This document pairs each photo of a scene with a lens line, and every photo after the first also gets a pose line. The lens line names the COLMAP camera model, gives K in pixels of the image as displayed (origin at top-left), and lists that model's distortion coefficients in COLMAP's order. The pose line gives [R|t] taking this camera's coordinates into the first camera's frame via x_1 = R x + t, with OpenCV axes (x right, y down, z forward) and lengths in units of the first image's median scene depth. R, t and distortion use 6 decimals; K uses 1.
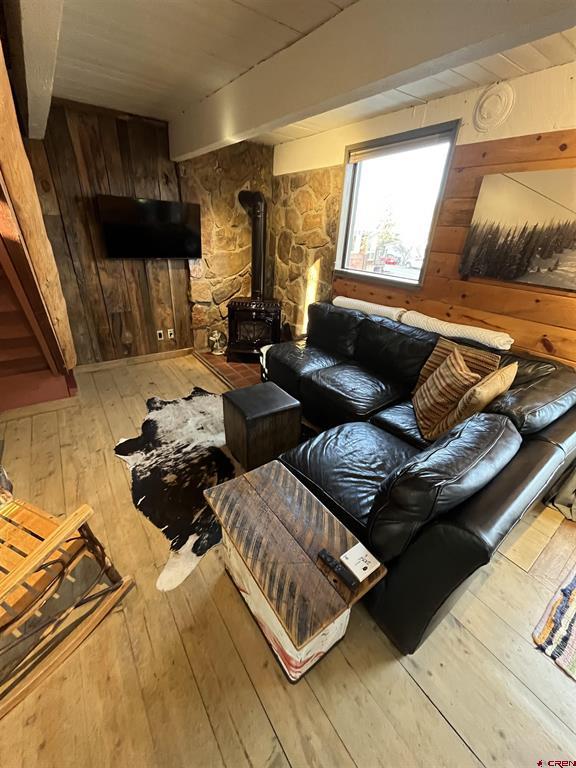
lens RADIAL K [[314.4, 0, 288.0], [0, 314.4, 384.0], [0, 0, 1]] dist [-0.003206, -0.000136]
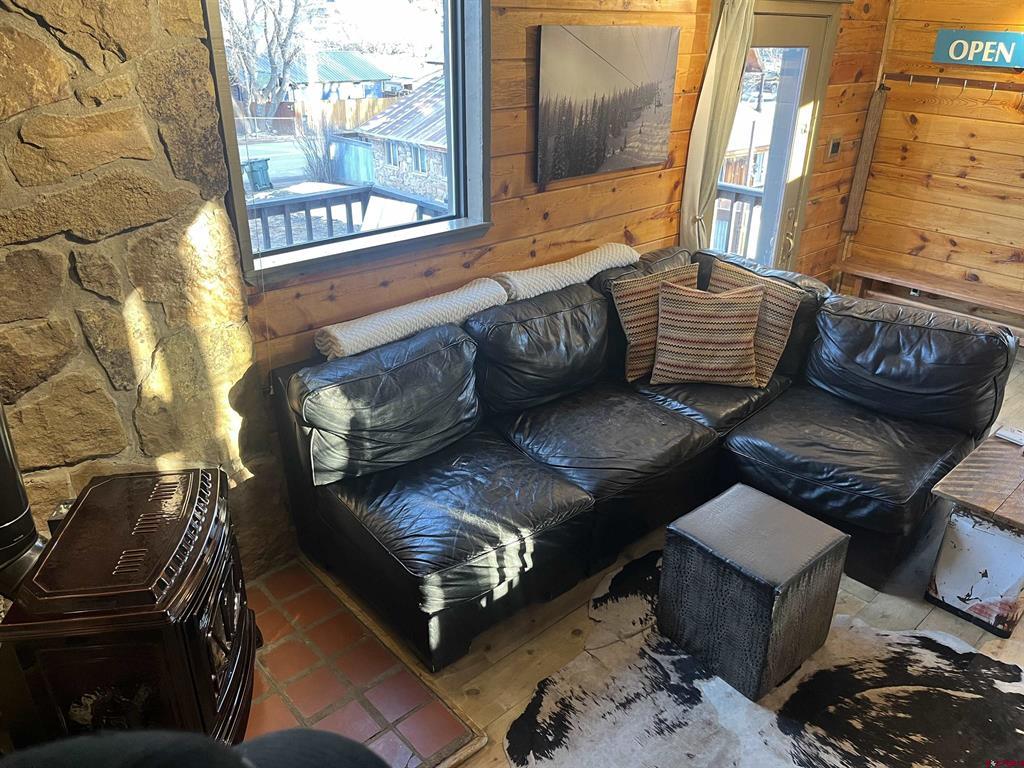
lens RADIAL K [[781.3, 0, 512.4], [0, 781.3, 399.7], [0, 0, 1]] dist [-0.005273, -0.007475]
pose [[-0.136292, -0.472695, 0.870623, -0.973299], [0.425663, 0.765622, 0.482321, -0.832826], [-0.894559, 0.436329, 0.096860, 1.180095]]
